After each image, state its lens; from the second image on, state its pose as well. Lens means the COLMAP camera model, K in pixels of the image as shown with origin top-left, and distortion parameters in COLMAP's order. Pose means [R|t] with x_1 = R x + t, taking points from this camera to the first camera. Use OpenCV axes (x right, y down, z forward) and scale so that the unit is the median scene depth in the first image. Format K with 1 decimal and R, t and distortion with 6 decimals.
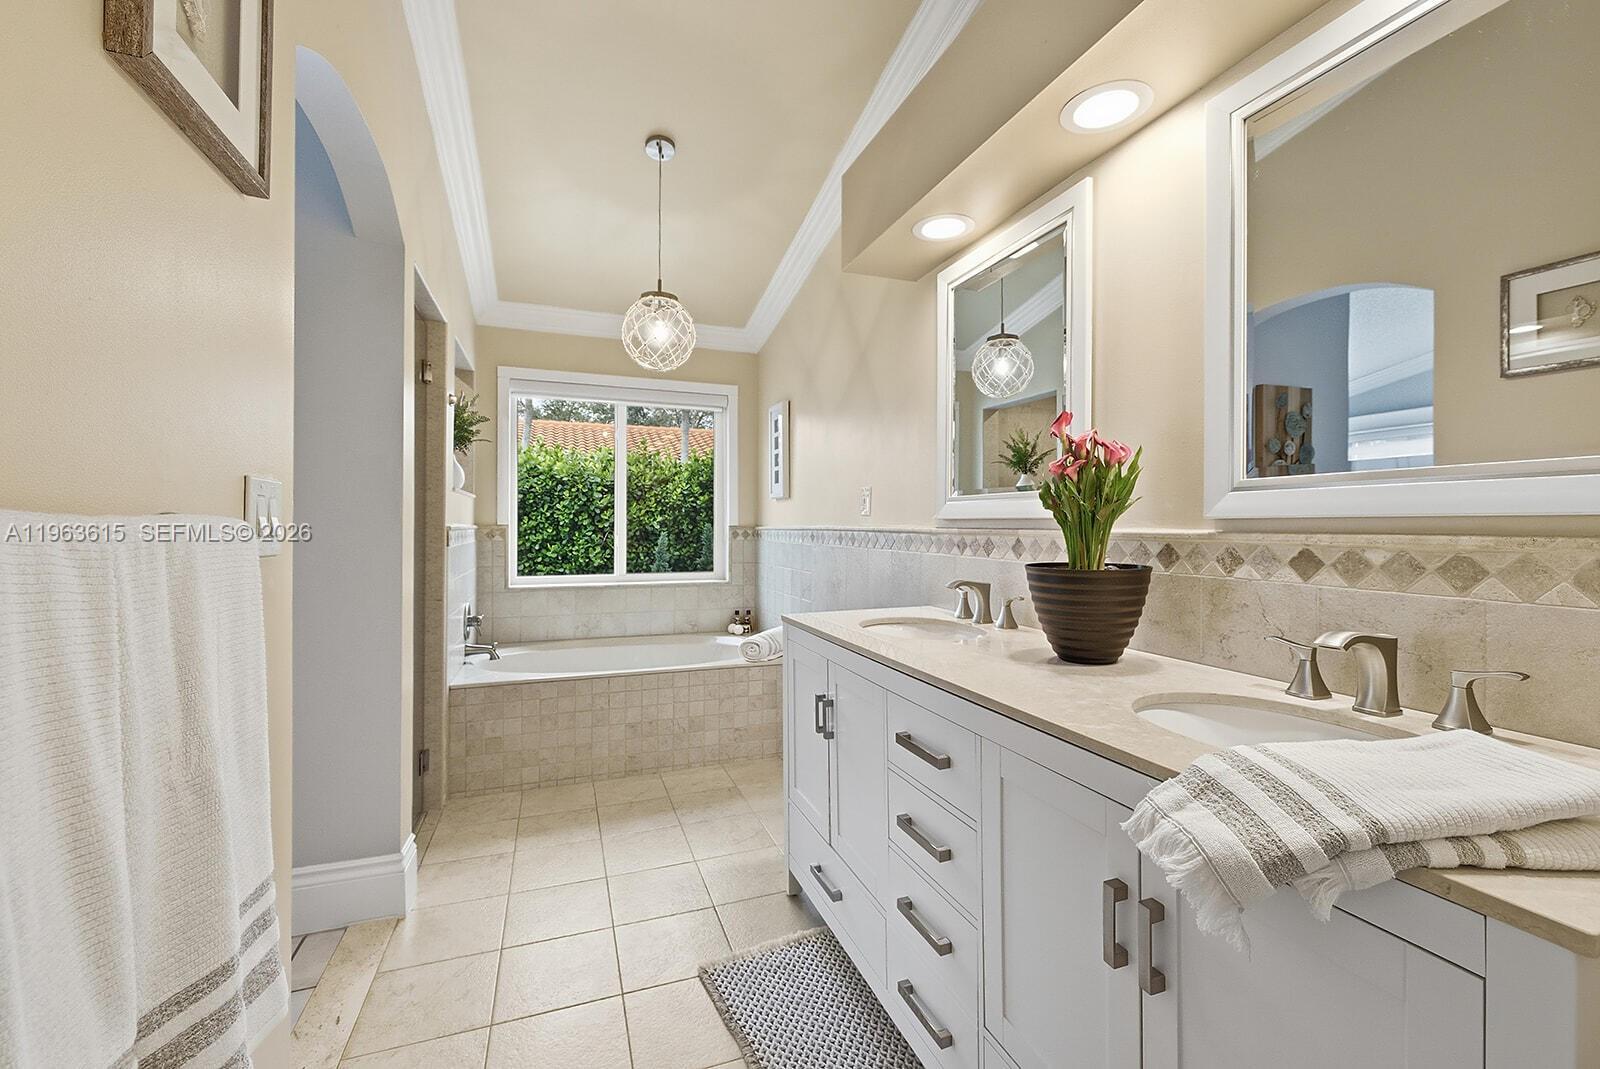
lens RADIAL K [[662.5, 0, 790.4], [0, 662.5, 525.7], [0, 0, 1]] dist [0.011966, 0.000272]
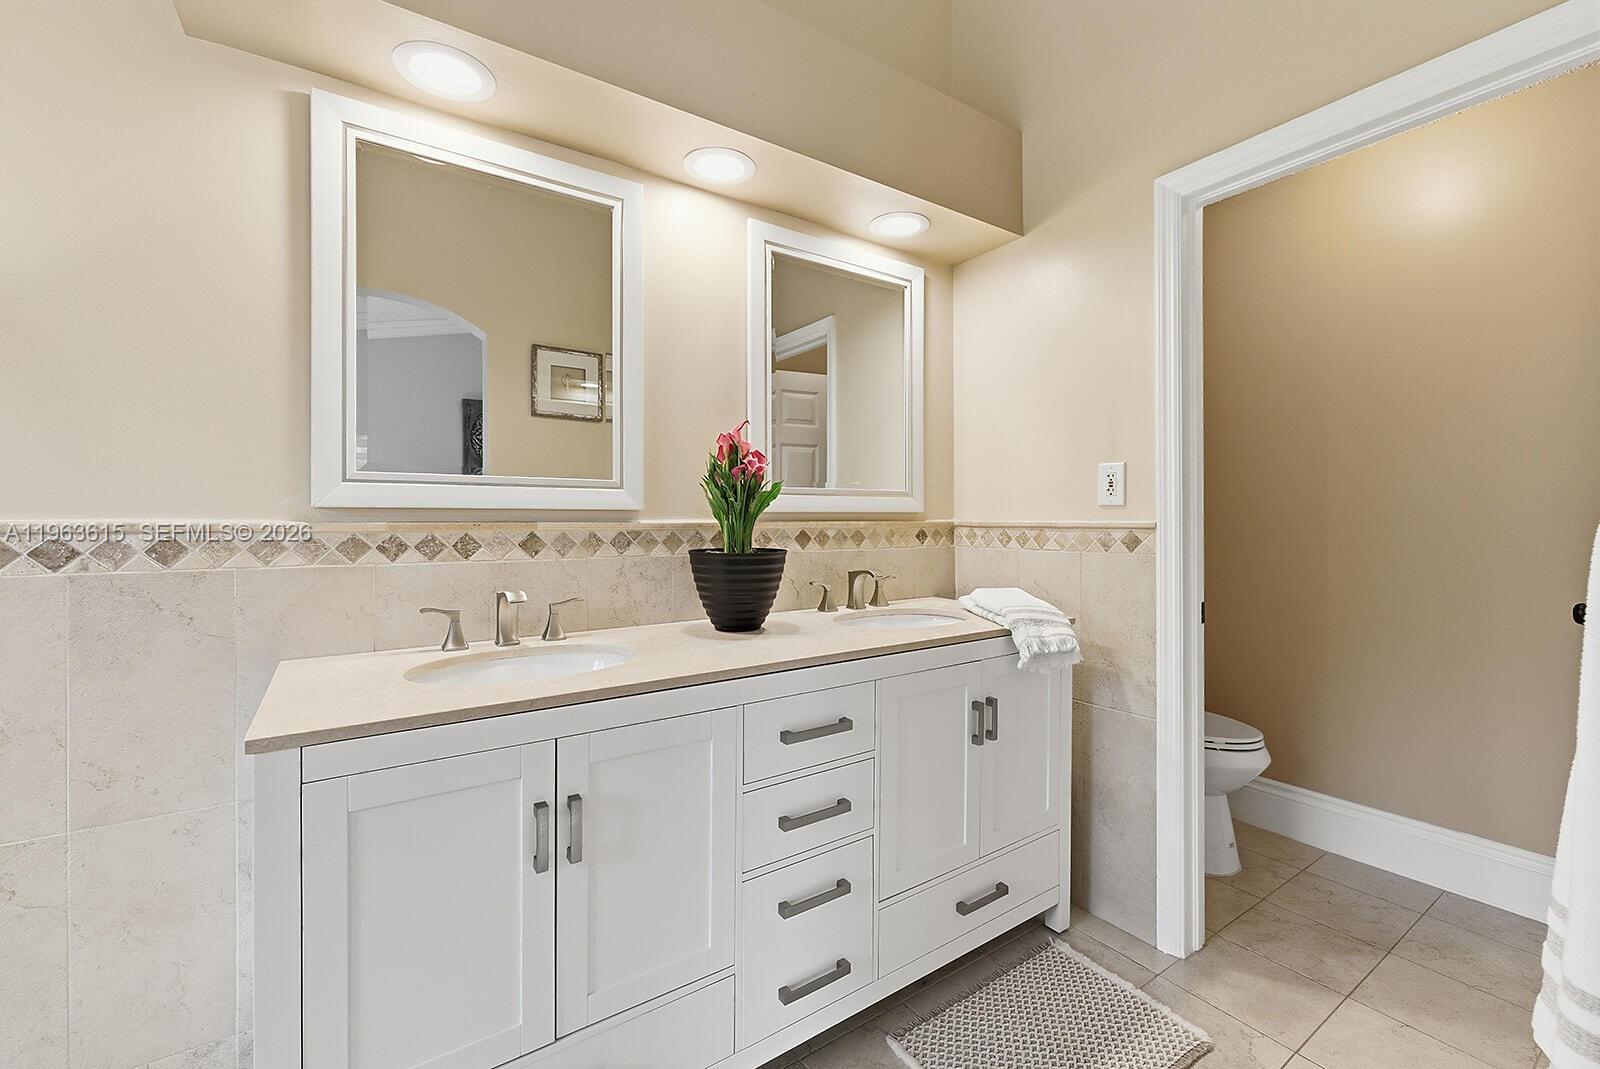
lens RADIAL K [[662.5, 0, 787.5], [0, 662.5, 531.9], [0, 0, 1]] dist [0.011966, 0.000272]
pose [[-0.243876, -0.033458, 0.969229, -0.761424], [-0.005032, 0.999435, 0.033234, -0.015902], [-0.969793, 0.003228, -0.243907, 1.228394]]
